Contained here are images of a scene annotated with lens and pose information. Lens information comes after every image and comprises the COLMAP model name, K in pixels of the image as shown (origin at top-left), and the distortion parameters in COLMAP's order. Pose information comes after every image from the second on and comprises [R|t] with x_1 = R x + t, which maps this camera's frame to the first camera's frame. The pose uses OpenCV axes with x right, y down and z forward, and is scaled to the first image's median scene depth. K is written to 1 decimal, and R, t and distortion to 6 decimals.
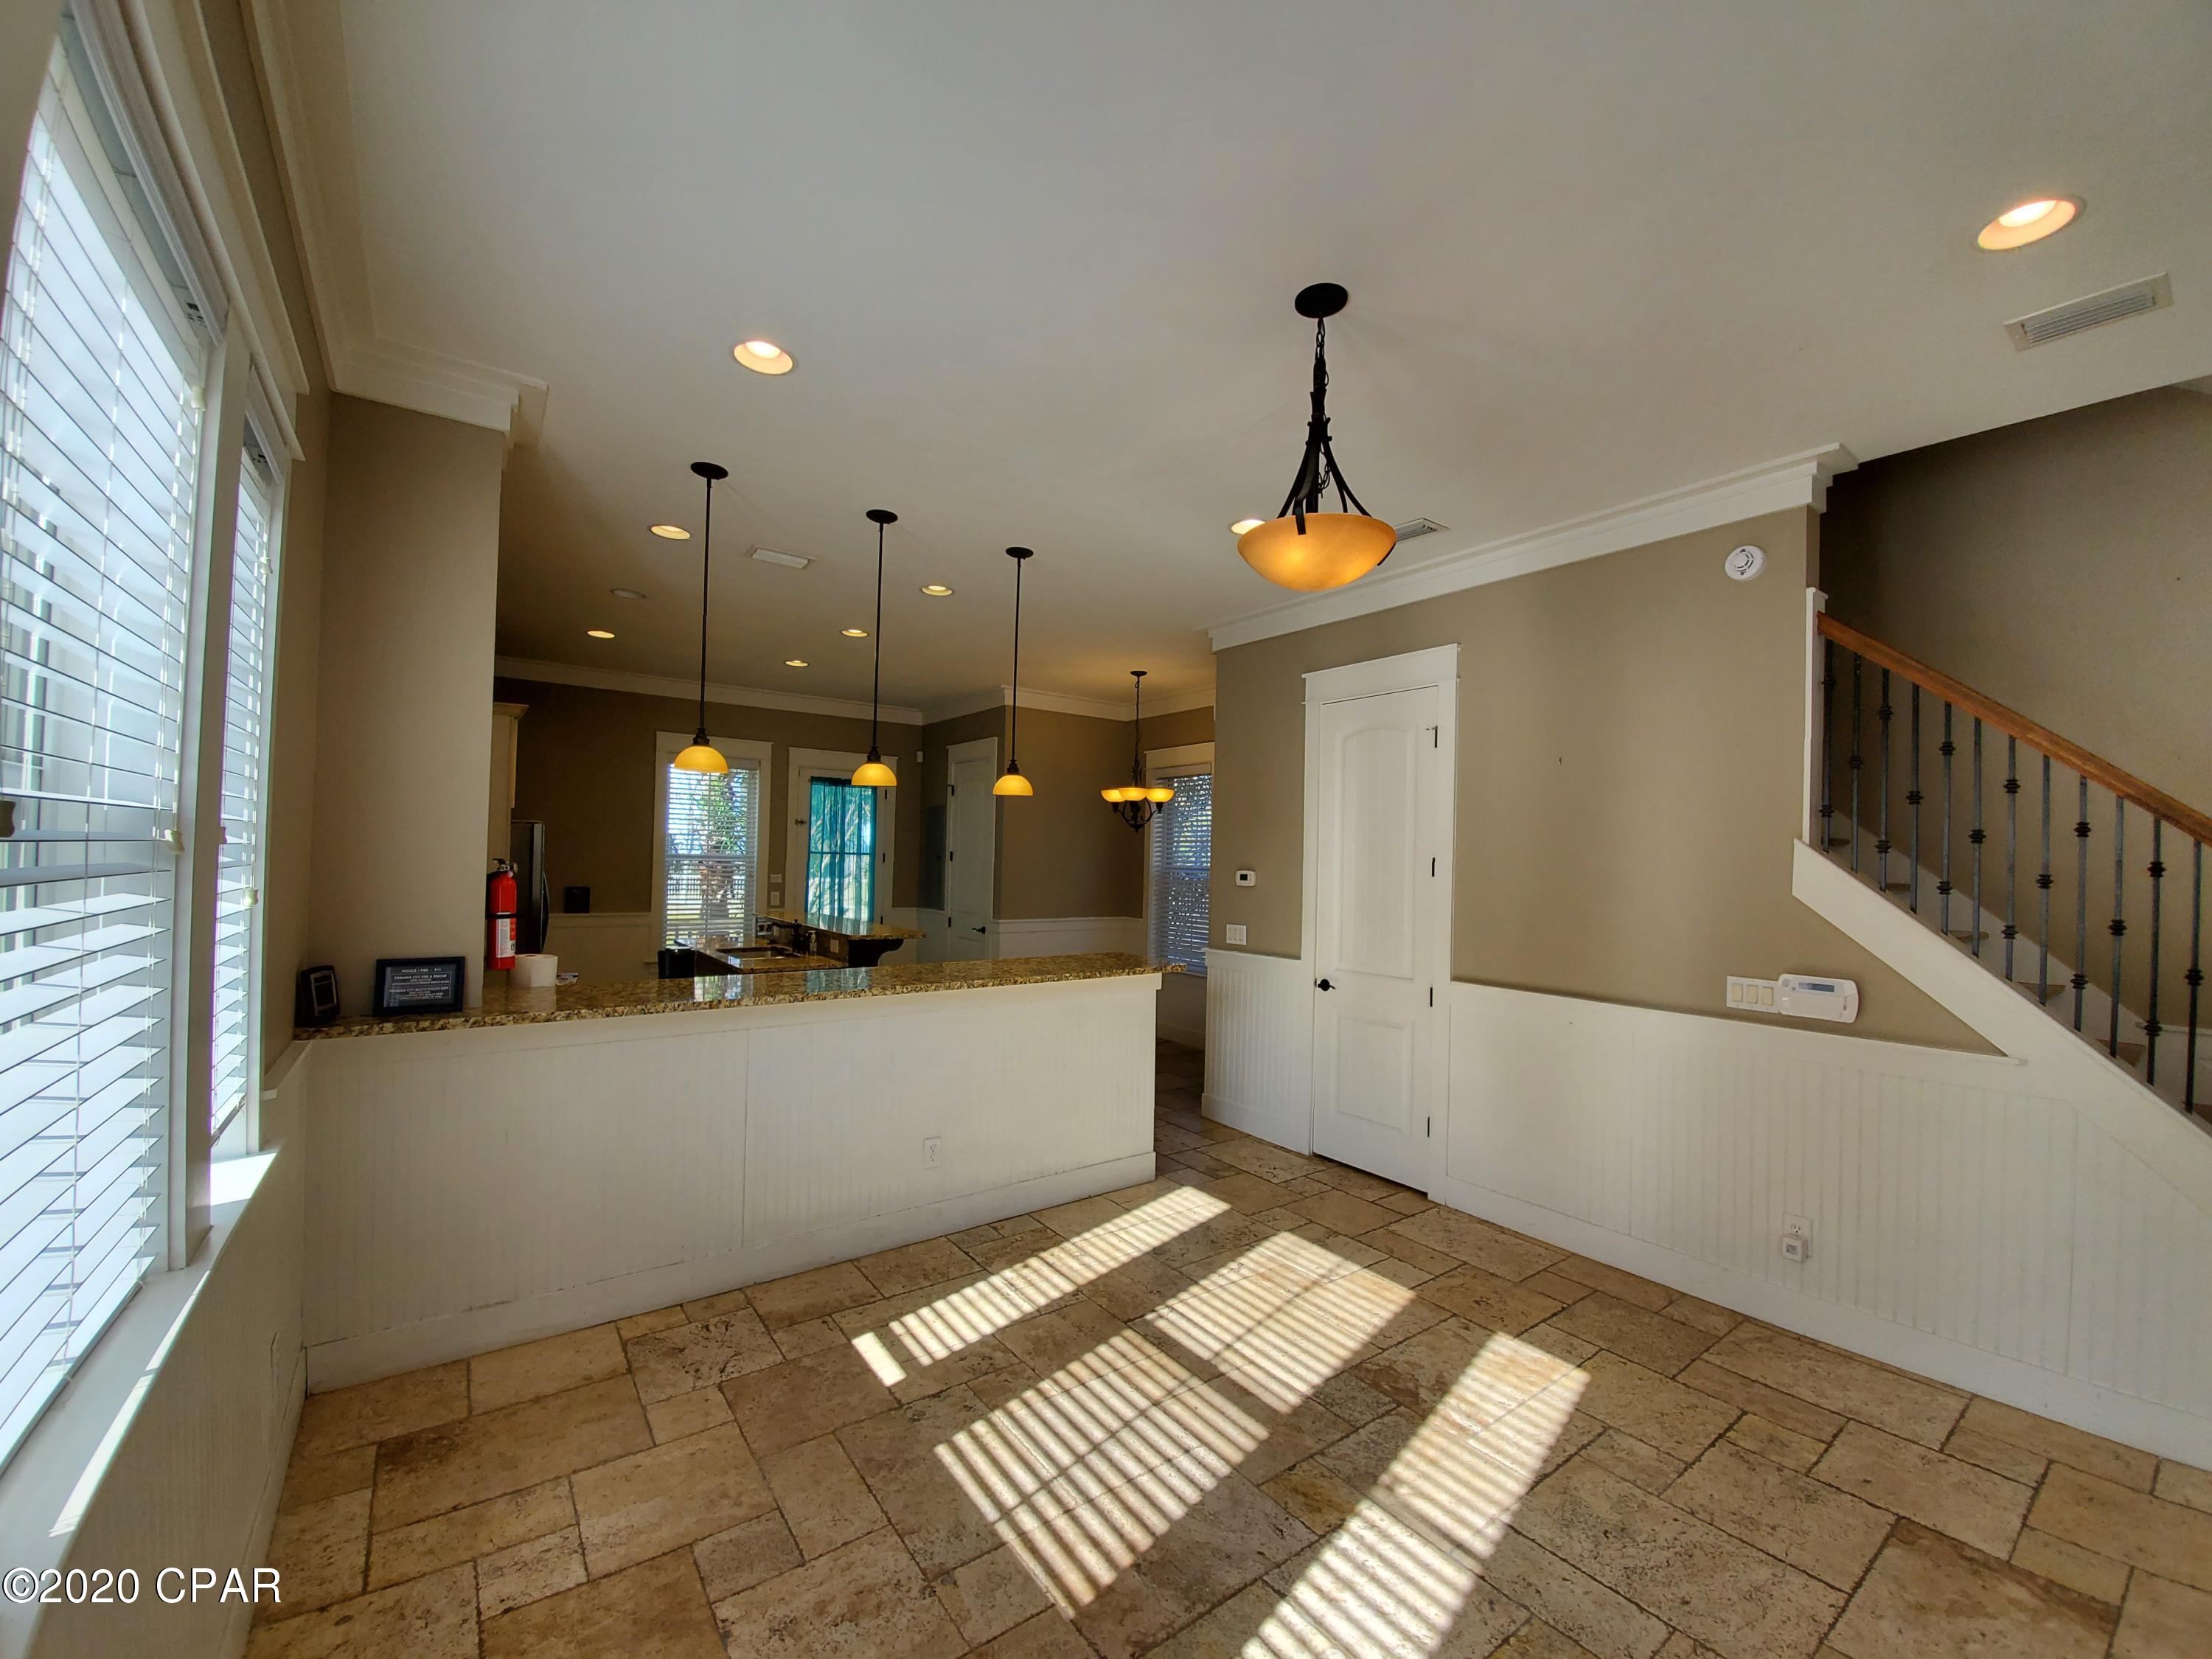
lens RADIAL K [[877.8, 0, 1097.9], [0, 877.8, 848.9], [0, 0, 1]] dist [0.016686, -0.019074]
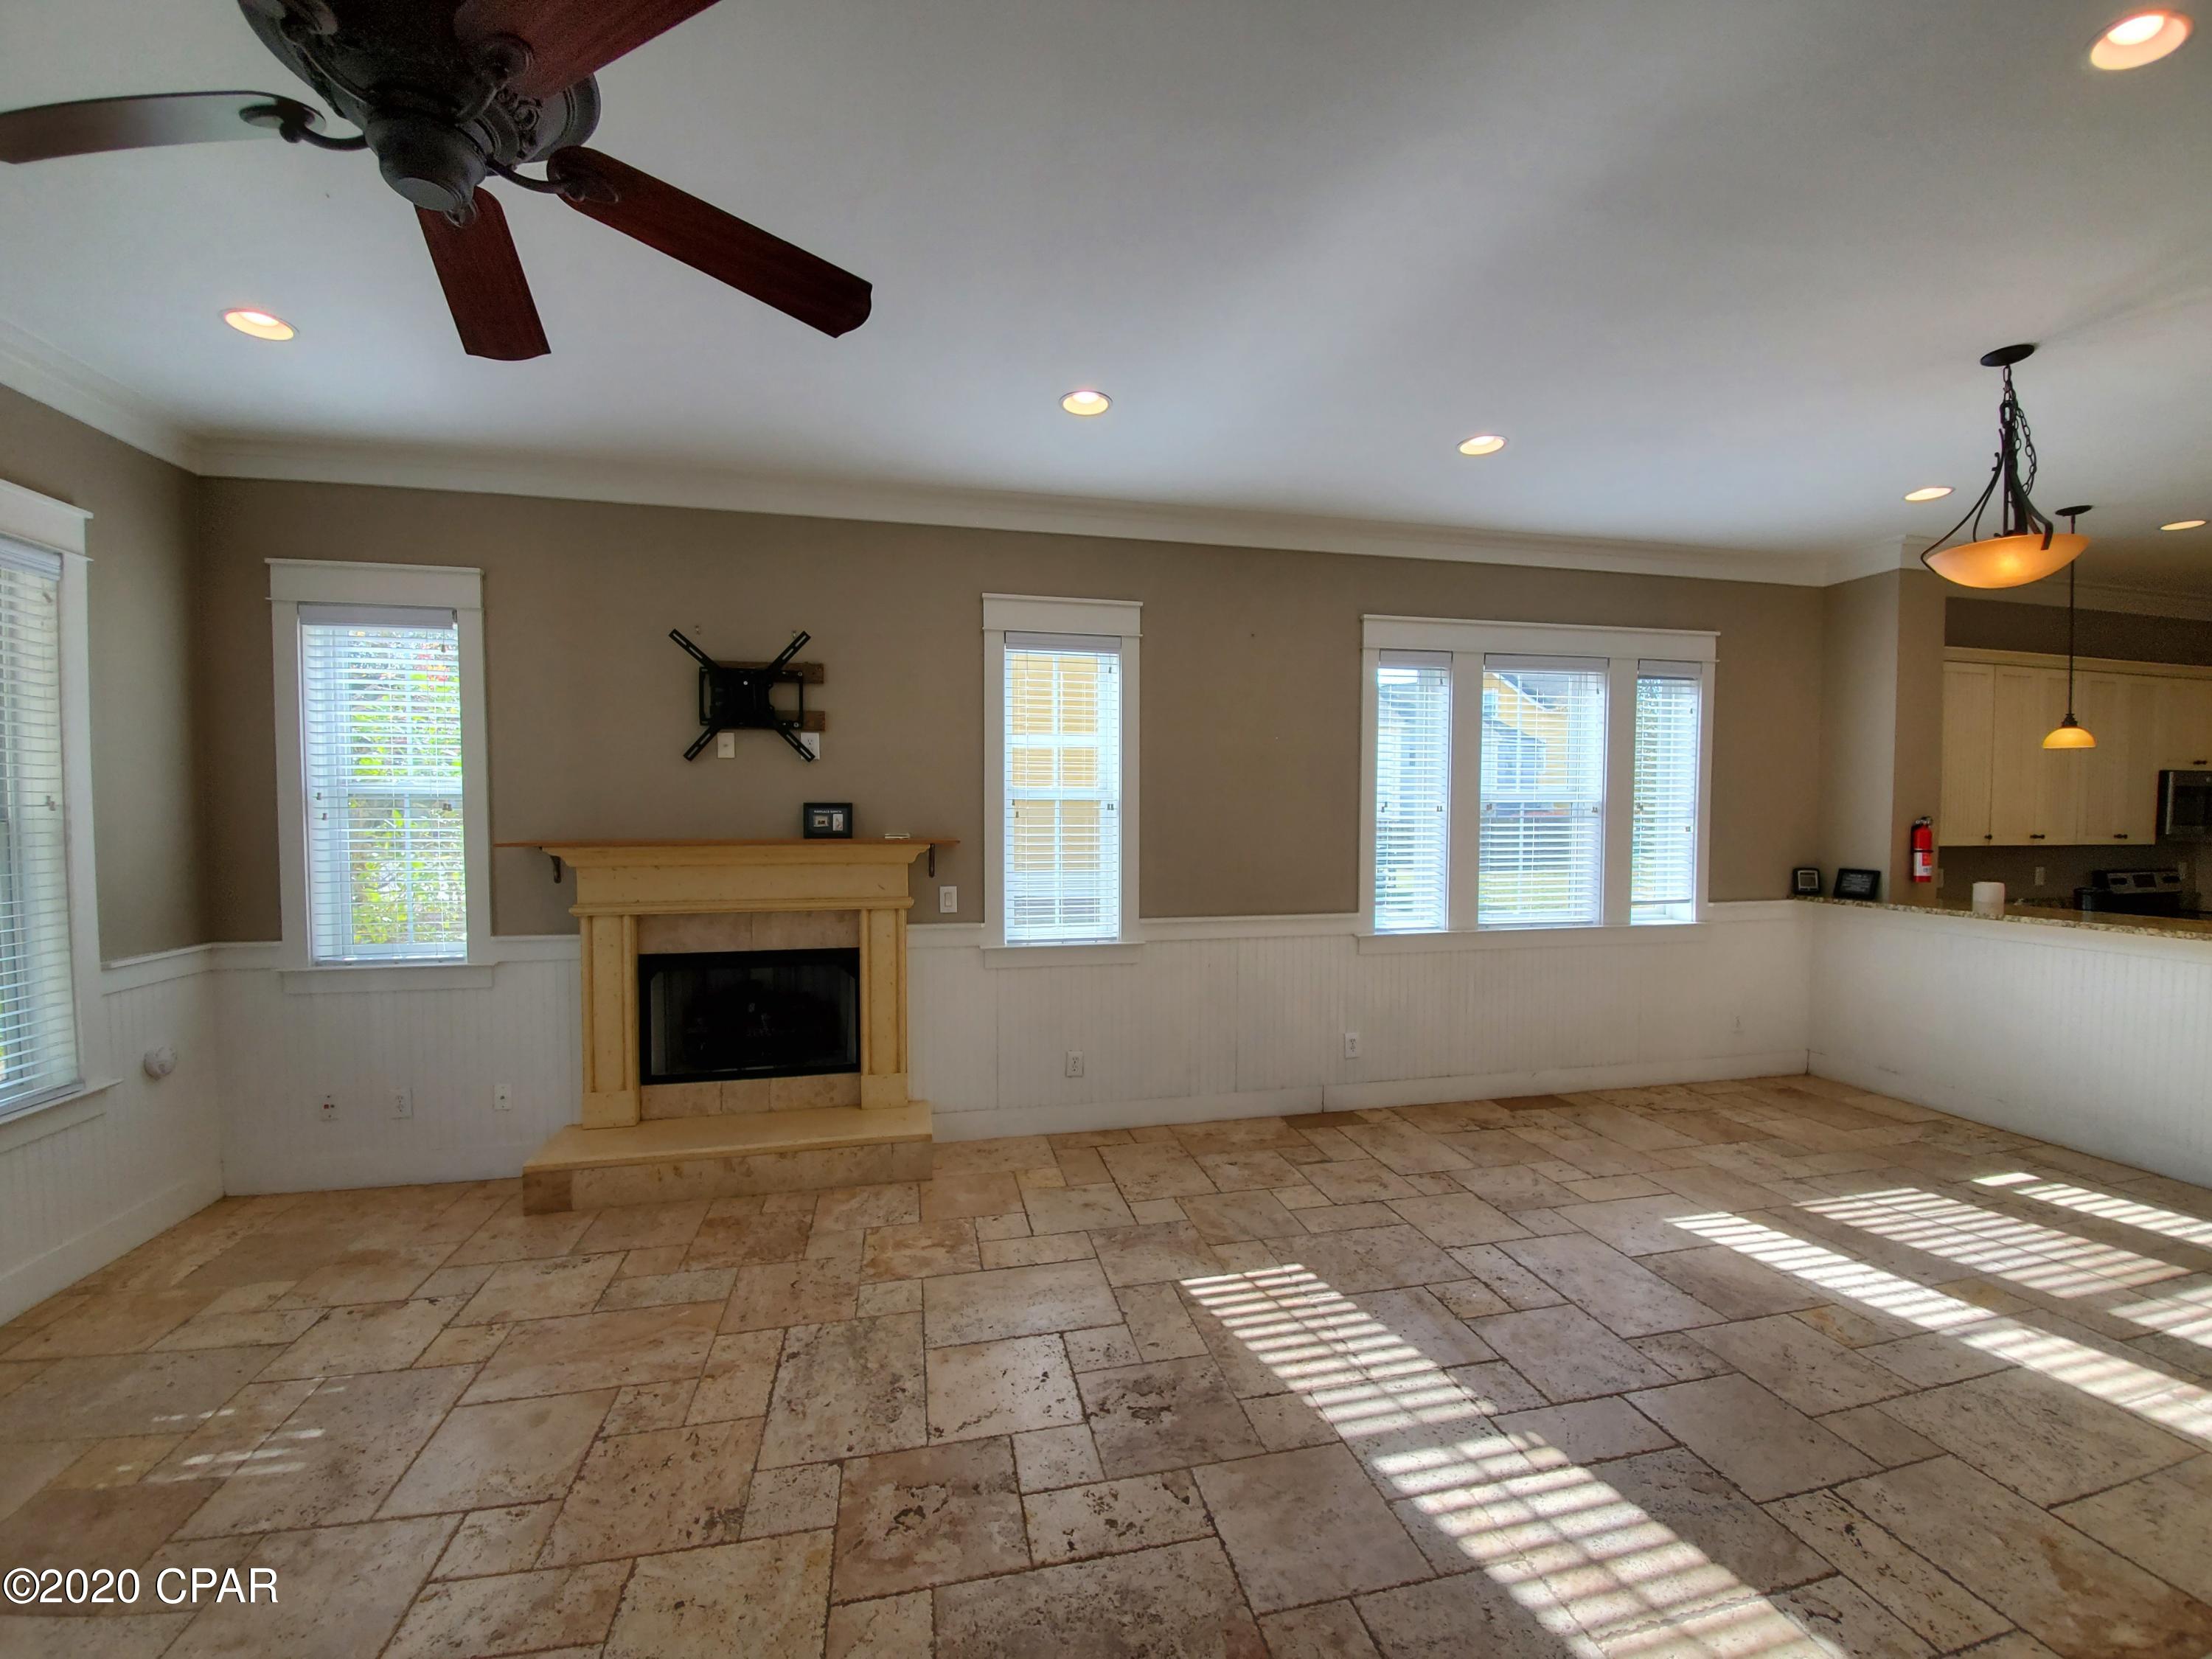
lens RADIAL K [[877.8, 0, 1097.9], [0, 877.8, 848.9], [0, 0, 1]] dist [0.016686, -0.019074]
pose [[-0.405199, 0.013655, -0.914127, 1.525481], [0.003720, 0.999905, 0.013287, 0.044388], [0.914221, 0.001983, -0.405211, 0.258890]]
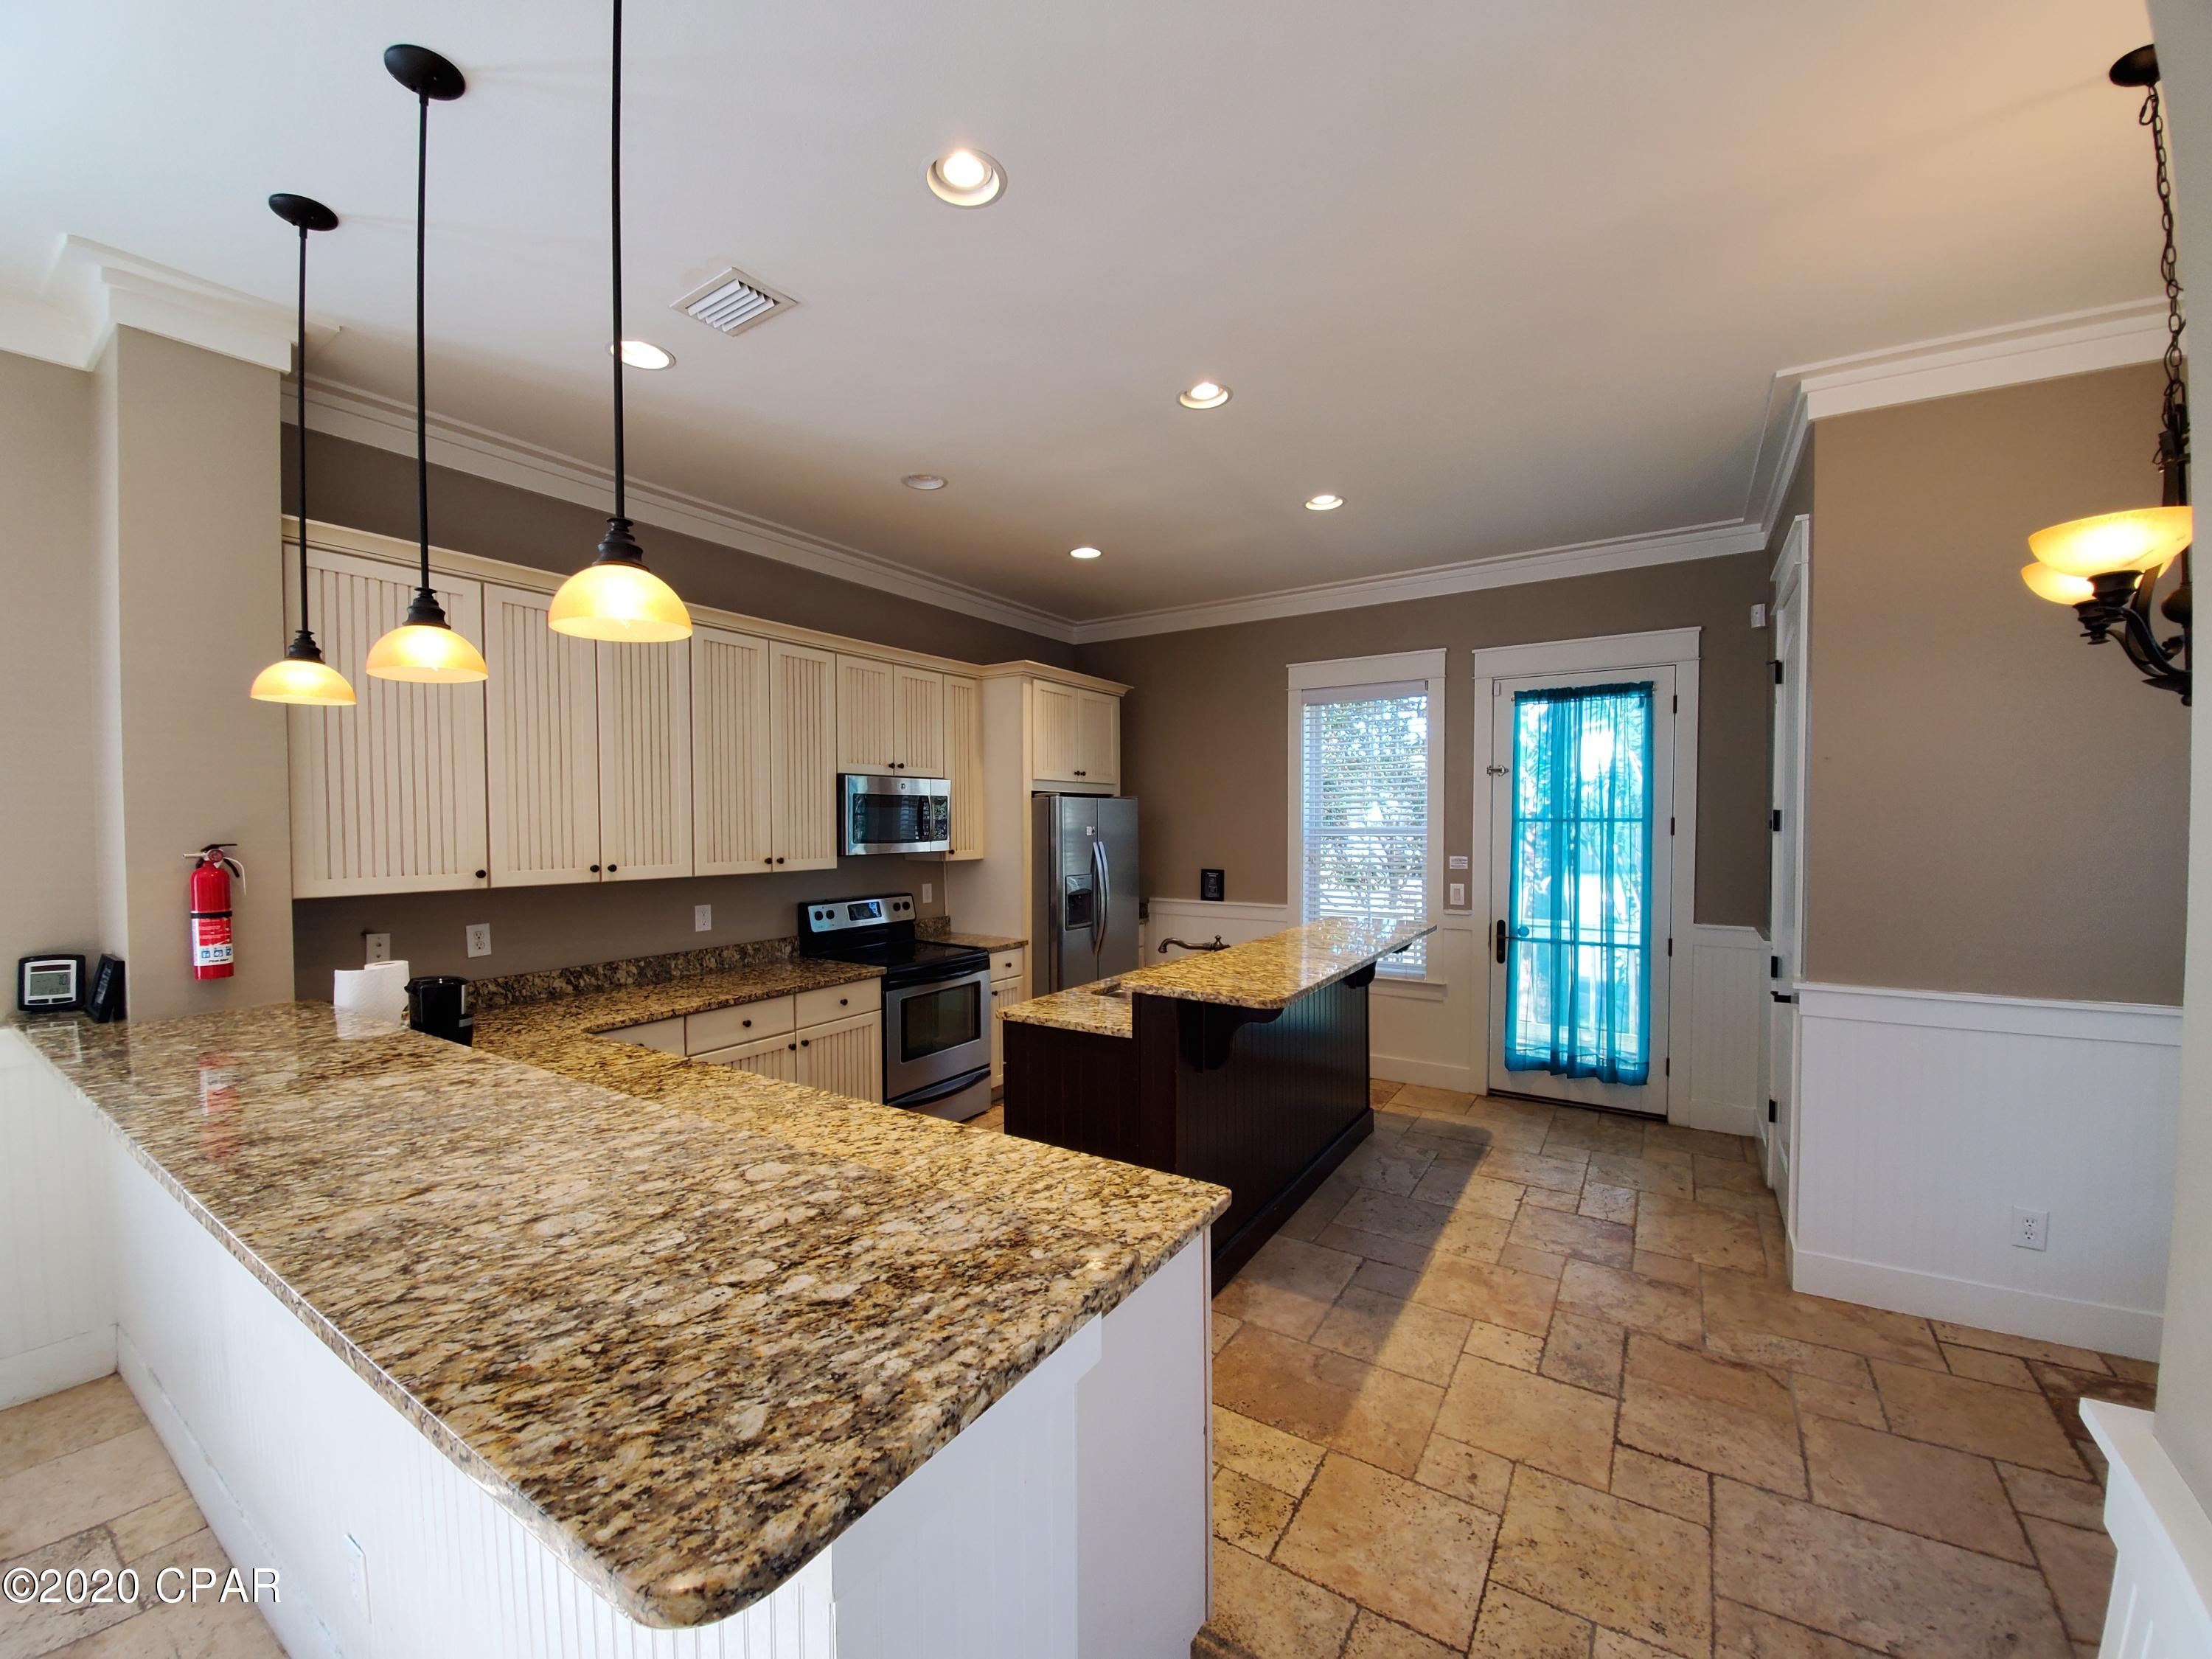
lens RADIAL K [[870.3, 0, 1102.2], [0, 870.3, 850.1], [0, 0, 1]] dist [0.015898, -0.019431]
pose [[0.349766, 0.004281, -0.936827, 0.378964], [0.025927, 0.999562, 0.014247, 0.026577], [0.936478, -0.029272, 0.349502, 1.551103]]
